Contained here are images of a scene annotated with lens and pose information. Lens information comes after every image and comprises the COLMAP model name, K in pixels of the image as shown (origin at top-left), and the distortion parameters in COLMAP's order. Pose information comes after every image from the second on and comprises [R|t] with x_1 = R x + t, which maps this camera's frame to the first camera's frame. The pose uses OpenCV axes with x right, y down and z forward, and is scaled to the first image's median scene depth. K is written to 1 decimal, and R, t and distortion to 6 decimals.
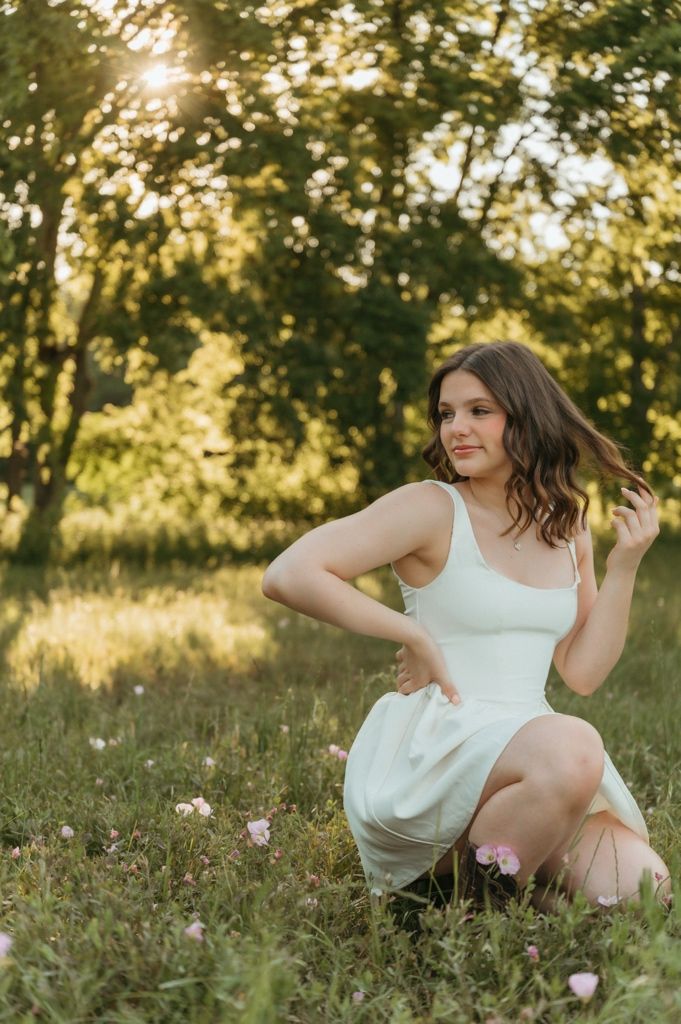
lens RADIAL K [[1495.5, 0, 363.6], [0, 1495.5, 542.9], [0, 0, 1]] dist [-0.178509, -0.042051]
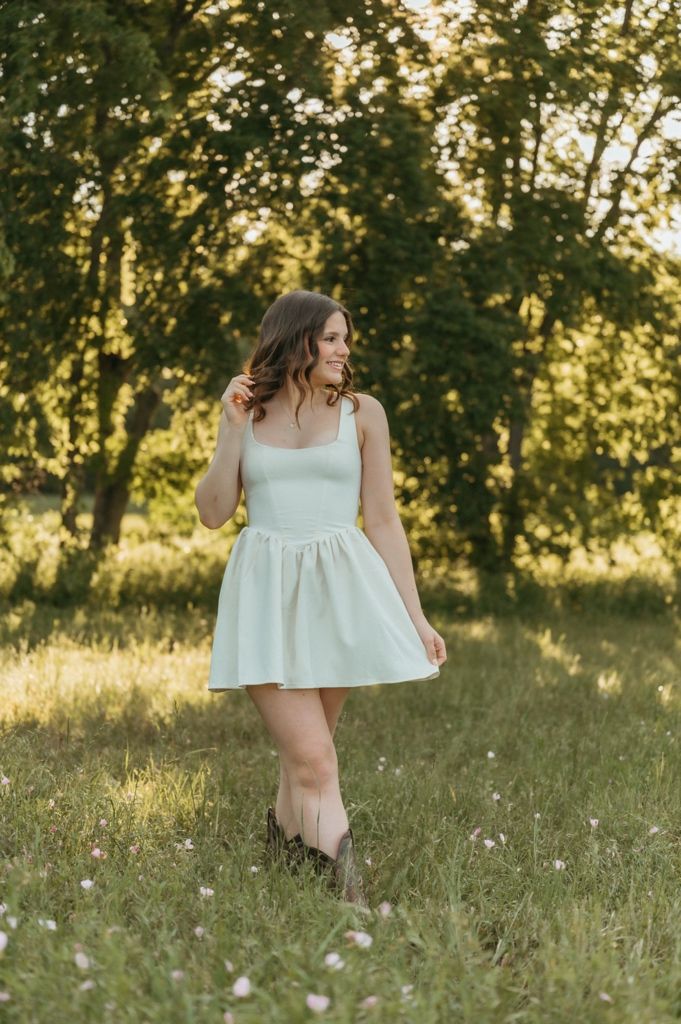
lens RADIAL K [[1854.4, 0, 339.6], [0, 1854.4, 512.7], [0, 0, 1]] dist [-0.207484, -0.117905]
pose [[0.989608, 0.018780, -0.142557, 0.084279], [-0.023454, 0.999239, -0.031178, -0.008433], [0.141863, 0.034197, 0.989295, -0.067488]]
